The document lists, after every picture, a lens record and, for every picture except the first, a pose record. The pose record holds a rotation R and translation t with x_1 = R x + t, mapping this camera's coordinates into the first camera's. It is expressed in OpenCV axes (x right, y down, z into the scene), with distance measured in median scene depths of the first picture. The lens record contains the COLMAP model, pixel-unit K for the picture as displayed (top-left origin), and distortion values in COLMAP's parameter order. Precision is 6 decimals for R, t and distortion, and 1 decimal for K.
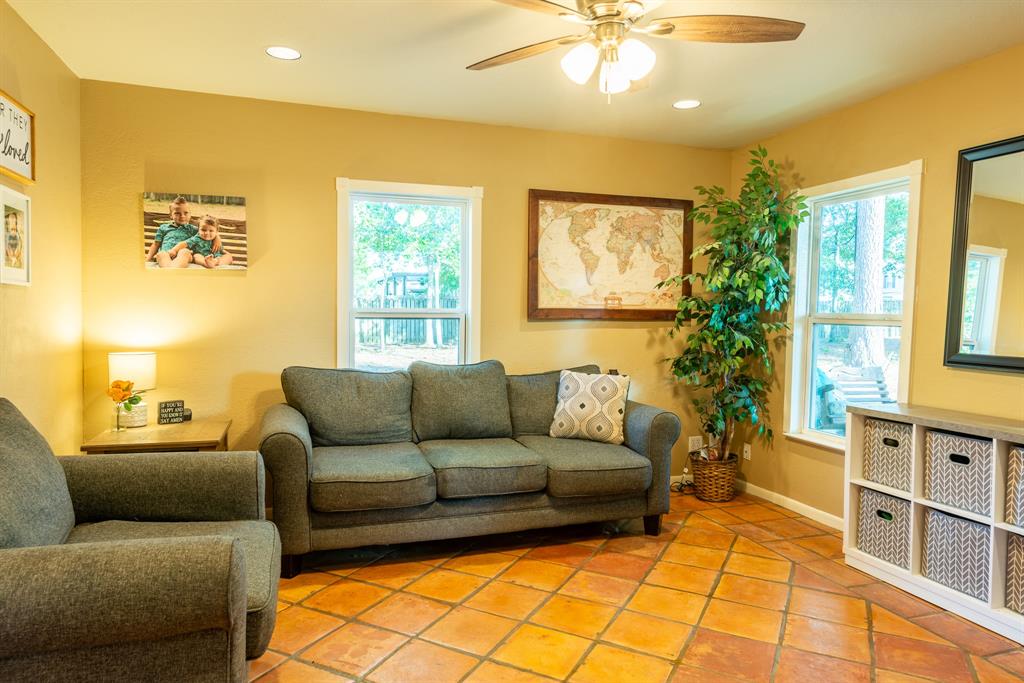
lens RADIAL K [[668.4, 0, 506.1], [0, 668.4, 340.1], [0, 0, 1]] dist [0.031404, -0.037813]
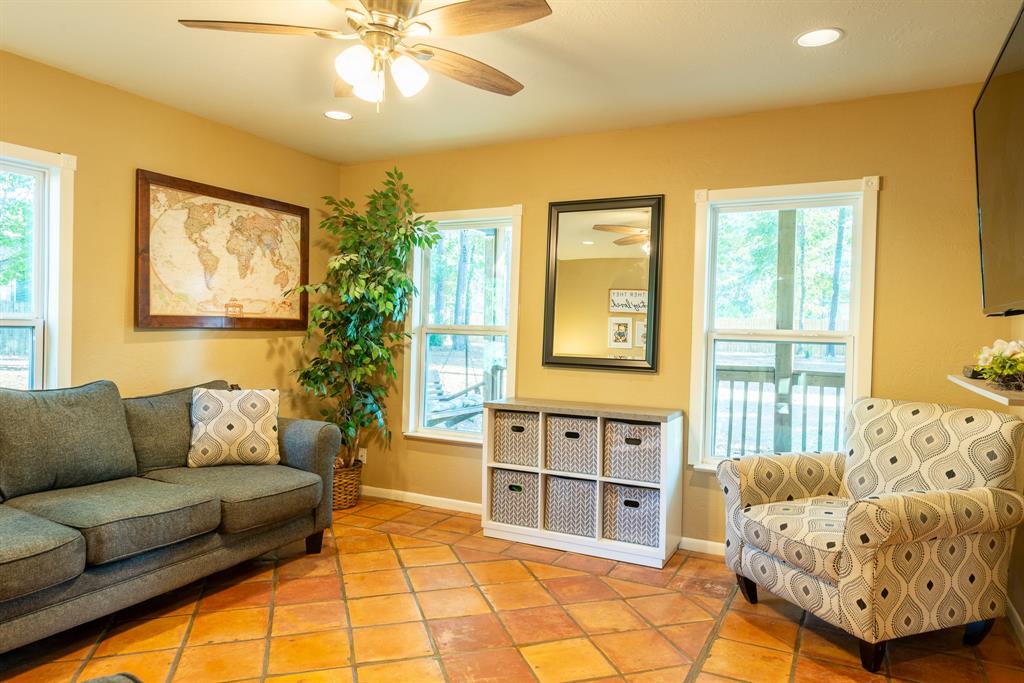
lens RADIAL K [[696.2, 0, 492.8], [0, 696.2, 339.4], [0, 0, 1]] dist [0.030871, -0.033141]
pose [[0.691931, -0.008268, 0.721916, -0.312610], [0.017362, 0.999836, -0.005190, -0.006350], [-0.721755, 0.016125, 0.691961, 0.110545]]
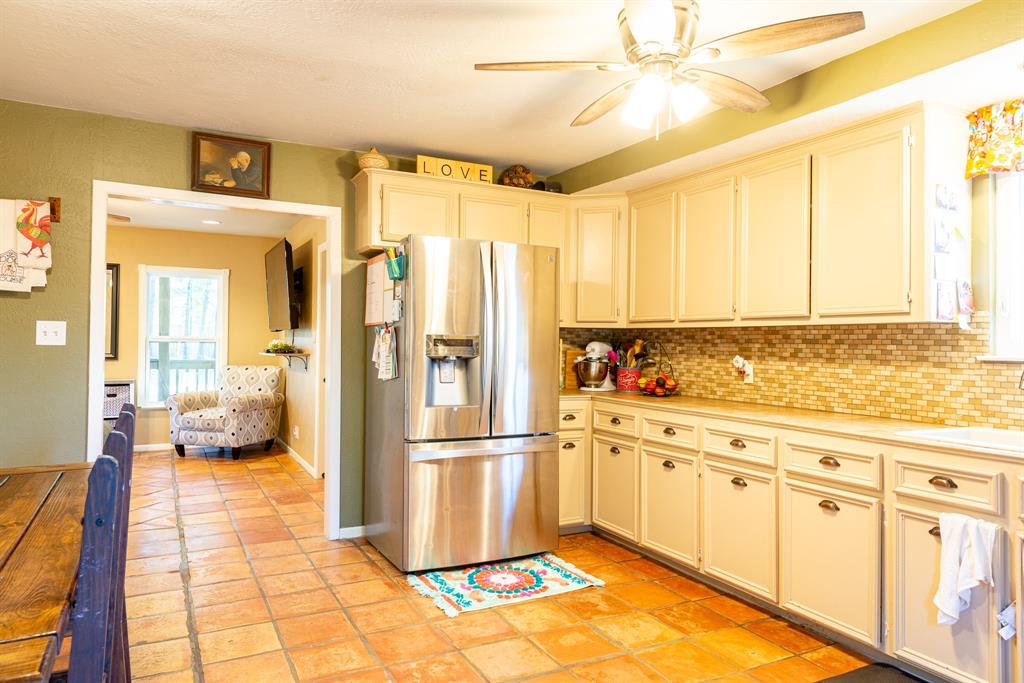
lens RADIAL K [[673.6, 0, 512.9], [0, 673.6, 337.4], [0, 0, 1]] dist [0.009598, -0.001872]
pose [[-0.190587, -0.005931, 0.981652, -1.390244], [0.029354, 0.999500, 0.011738, -0.009946], [-0.981231, 0.031053, -0.190318, -0.057942]]
